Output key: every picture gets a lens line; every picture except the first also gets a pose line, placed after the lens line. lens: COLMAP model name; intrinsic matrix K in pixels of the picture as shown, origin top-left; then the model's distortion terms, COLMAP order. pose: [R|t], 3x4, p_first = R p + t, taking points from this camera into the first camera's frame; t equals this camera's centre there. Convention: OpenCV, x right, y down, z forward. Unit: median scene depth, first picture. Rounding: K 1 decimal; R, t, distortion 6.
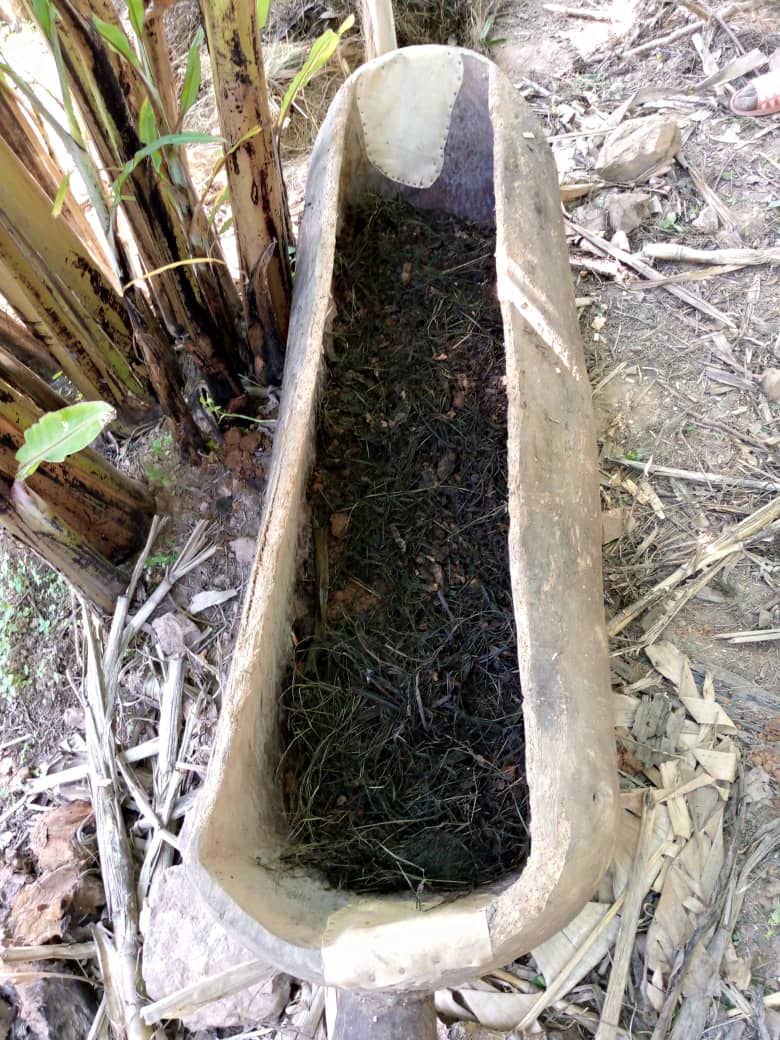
lens RADIAL K [[786.4, 0, 421.1], [0, 786.4, 522.0], [0, 0, 1]] dist [0.068422, -0.085417]
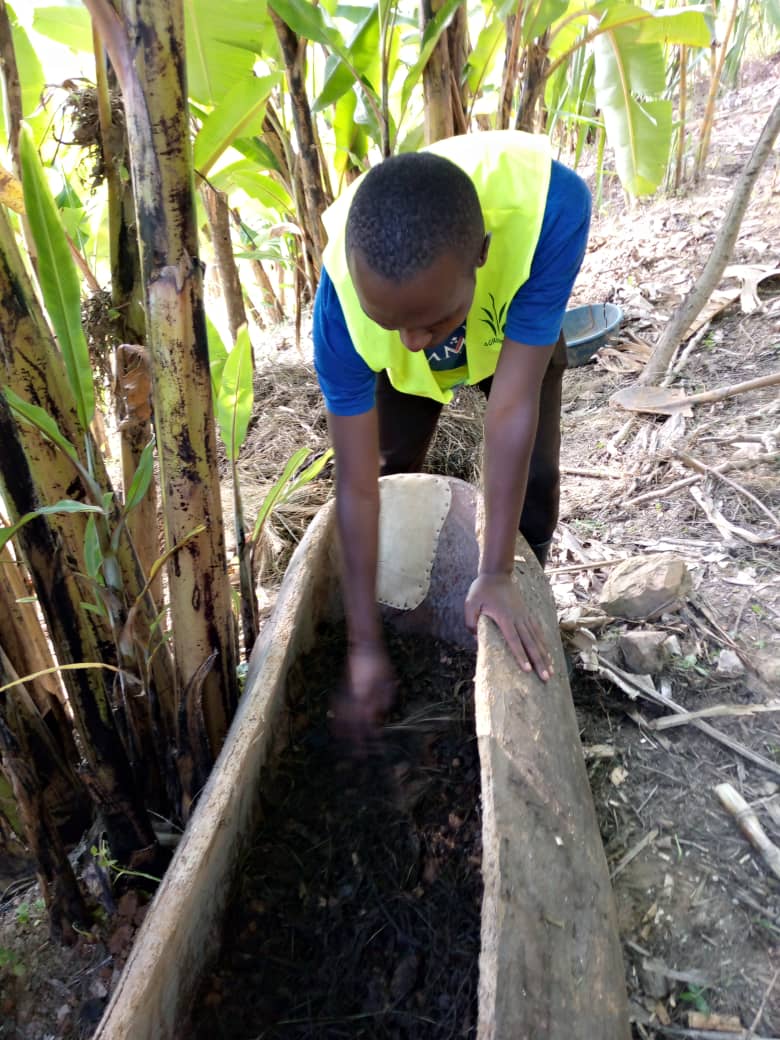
lens RADIAL K [[786.4, 0, 421.1], [0, 786.4, 522.0], [0, 0, 1]] dist [0.068422, -0.085417]
pose [[0.998151, 0.044747, -0.041126, 0.052087], [-0.059560, 0.854860, -0.515430, -0.048352], [0.012093, 0.516926, 0.855944, 0.189965]]
